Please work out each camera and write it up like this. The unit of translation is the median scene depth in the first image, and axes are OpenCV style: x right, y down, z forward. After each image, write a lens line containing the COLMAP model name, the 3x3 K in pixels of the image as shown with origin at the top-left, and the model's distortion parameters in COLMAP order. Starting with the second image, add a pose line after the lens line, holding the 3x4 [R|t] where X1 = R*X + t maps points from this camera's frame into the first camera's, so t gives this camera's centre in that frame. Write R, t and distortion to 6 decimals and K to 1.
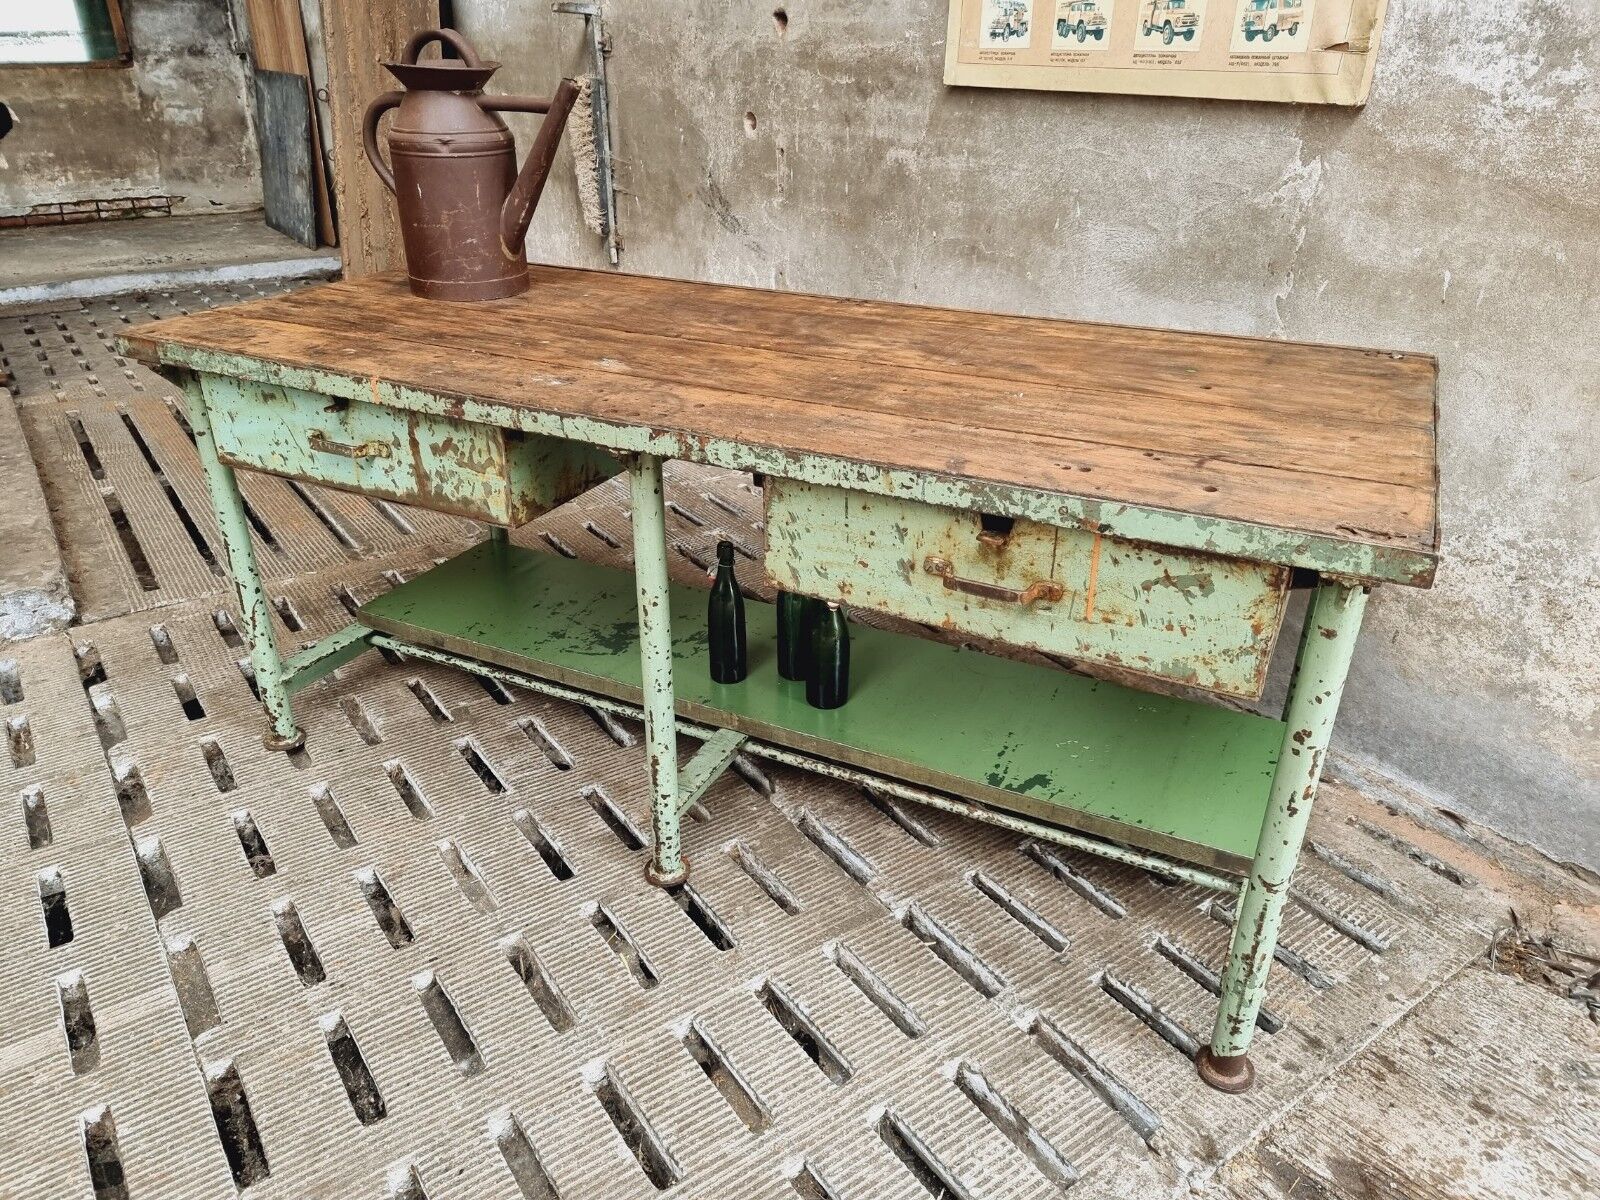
lens RADIAL K [[1113.0, 0, 798.0], [0, 1113.0, 603.1], [0, 0, 1]] dist [0.070072, -0.060224]
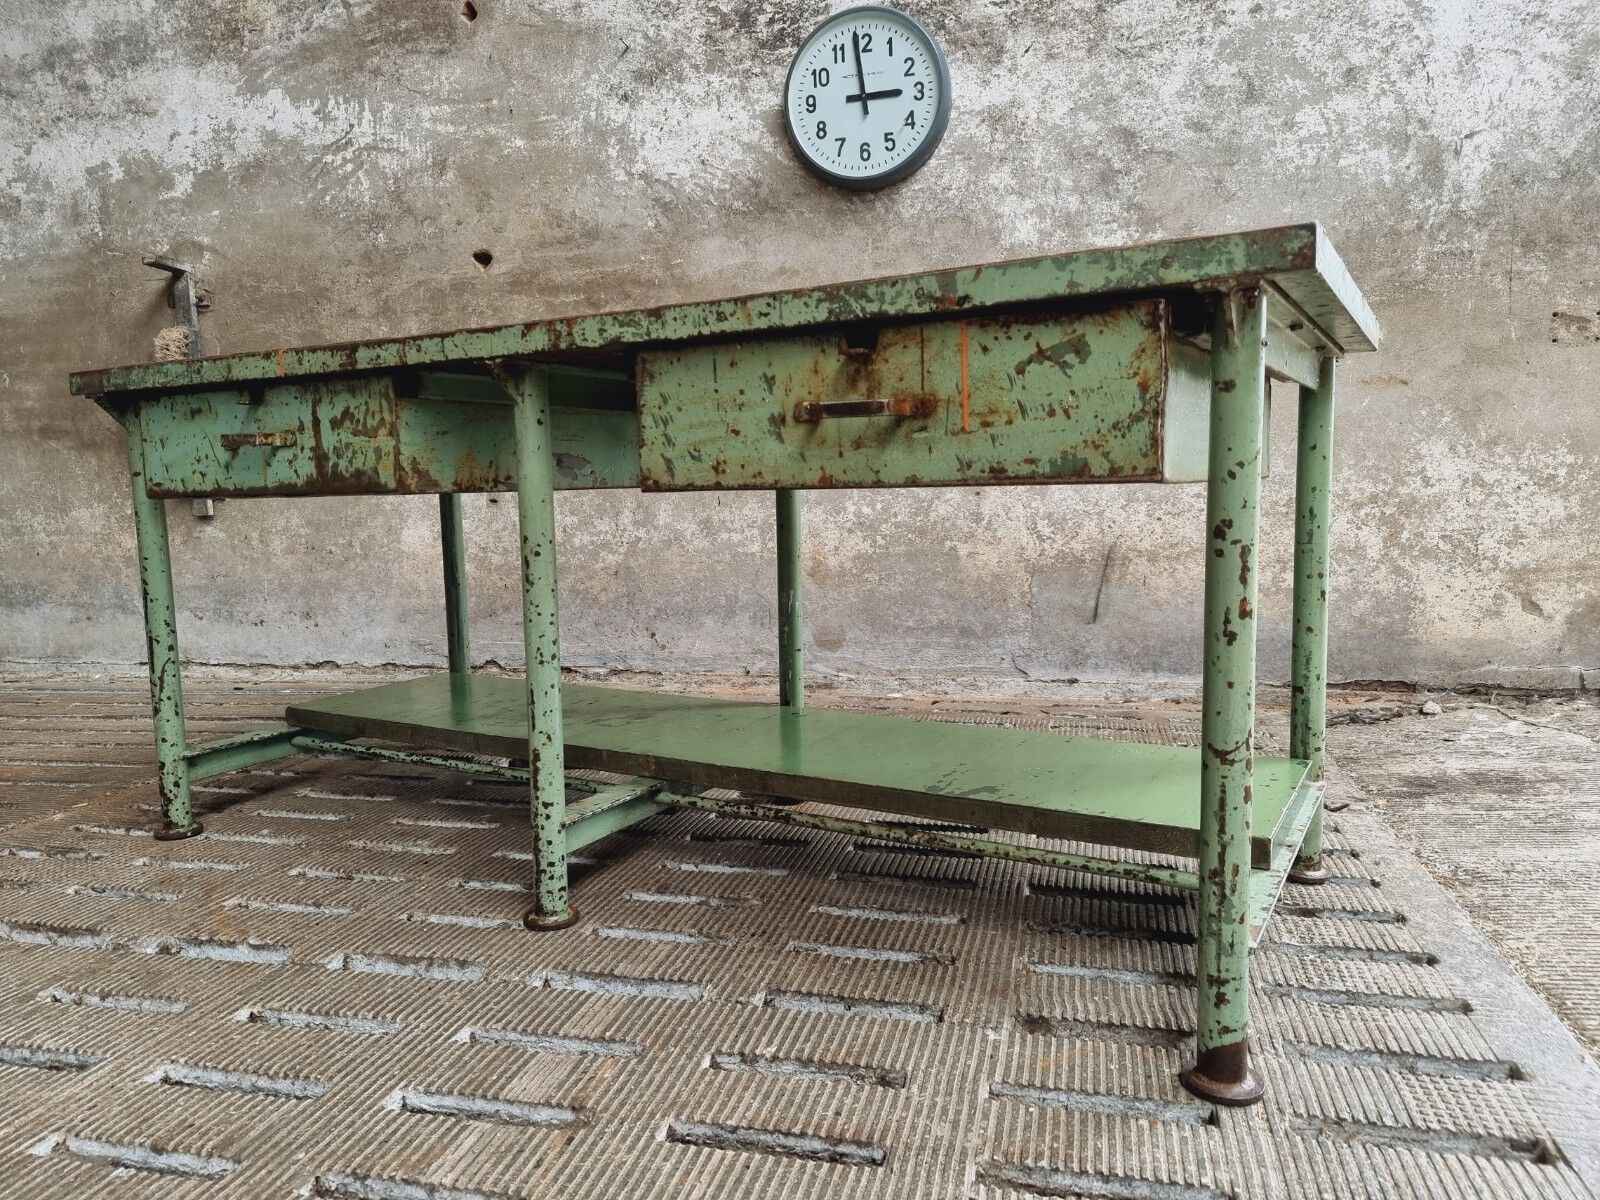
lens RADIAL K [[1110.9, 0, 790.6], [0, 1110.9, 597.8], [0, 0, 1]] dist [0.072602, -0.060385]
pose [[0.763753, -0.091495, 0.638991, -0.861872], [0.316187, 0.916044, -0.246756, 0.292916], [-0.562767, 0.390501, 0.728561, 0.195296]]
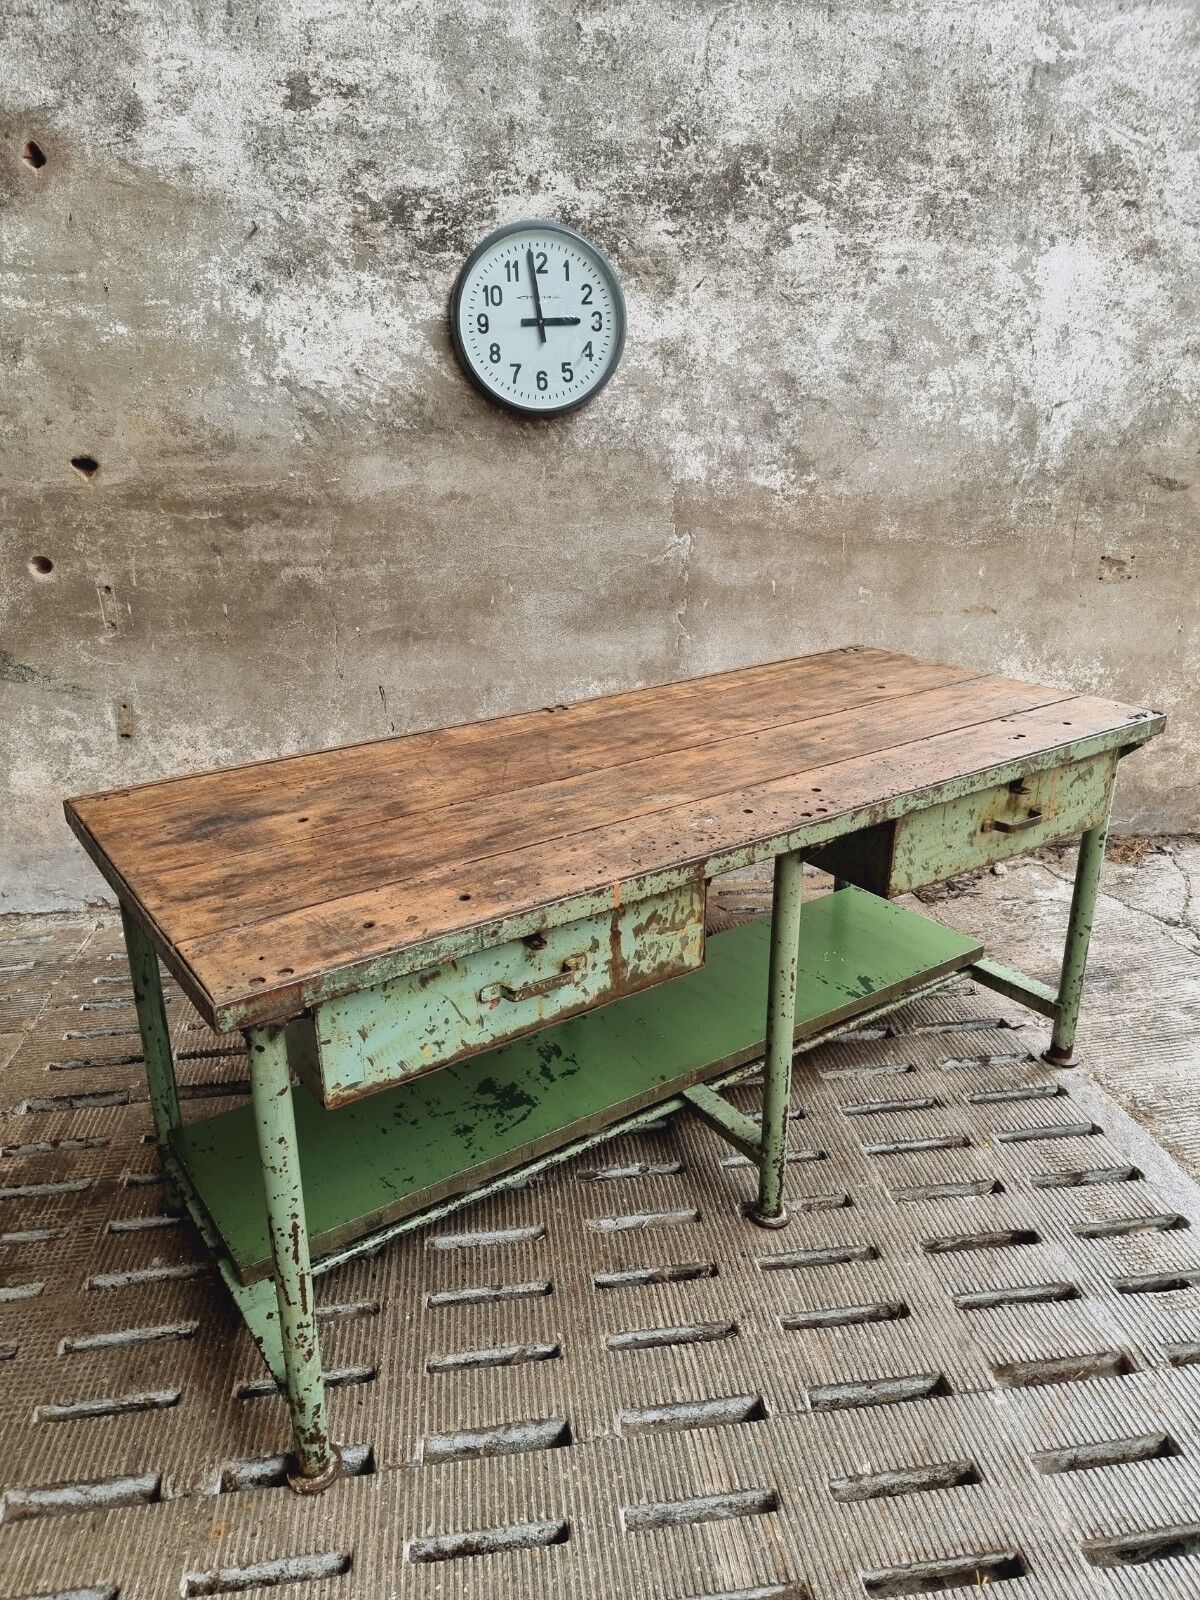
lens RADIAL K [[1110.9, 0, 582.2], [0, 1110.9, 793.8], [0, 0, 1]] dist [0.072602, -0.060385]
pose [[0.471795, -0.312691, 0.824399, -1.136812], [0.418019, 0.902567, 0.103112, -0.284847], [-0.776318, 0.295967, 0.556538, 0.319067]]
